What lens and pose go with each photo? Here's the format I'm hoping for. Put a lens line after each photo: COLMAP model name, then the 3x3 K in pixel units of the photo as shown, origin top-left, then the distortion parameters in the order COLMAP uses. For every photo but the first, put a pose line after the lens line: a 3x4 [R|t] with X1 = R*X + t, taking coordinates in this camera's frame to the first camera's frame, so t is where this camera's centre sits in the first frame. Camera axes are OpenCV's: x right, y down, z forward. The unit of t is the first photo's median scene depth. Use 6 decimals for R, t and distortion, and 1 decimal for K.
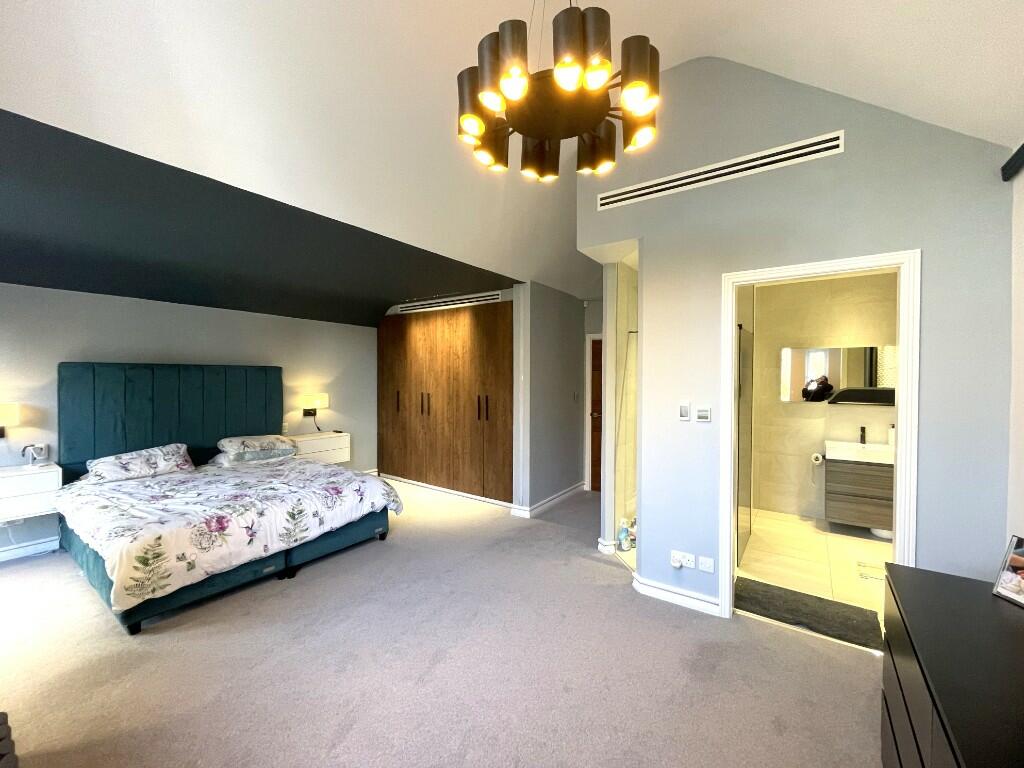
lens RADIAL K [[416.4, 0, 518.0], [0, 416.4, 382.8], [0, 0, 1]] dist [0.000016, 0.000094]
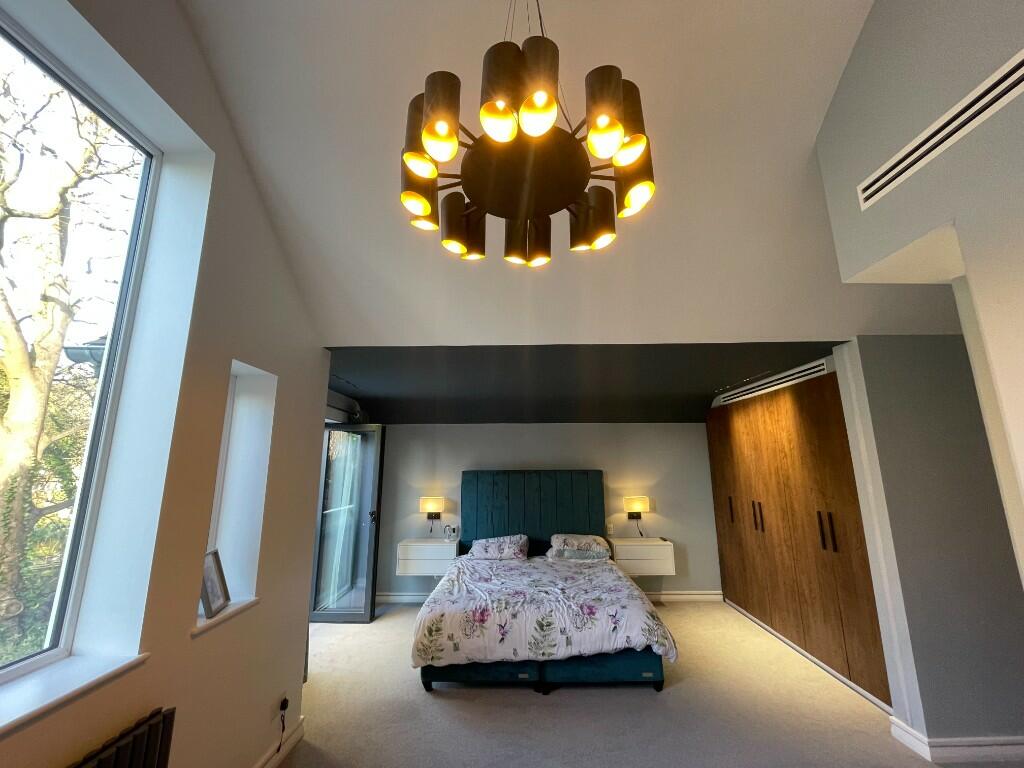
lens RADIAL K [[416.4, 0, 518.0], [0, 416.4, 382.8], [0, 0, 1]] dist [0.000016, 0.000094]
pose [[0.571765, -0.170656, -0.802472, 0.278778], [-0.005112, 0.977366, -0.211492, -0.038622], [0.820402, 0.125026, 0.557951, 0.245045]]
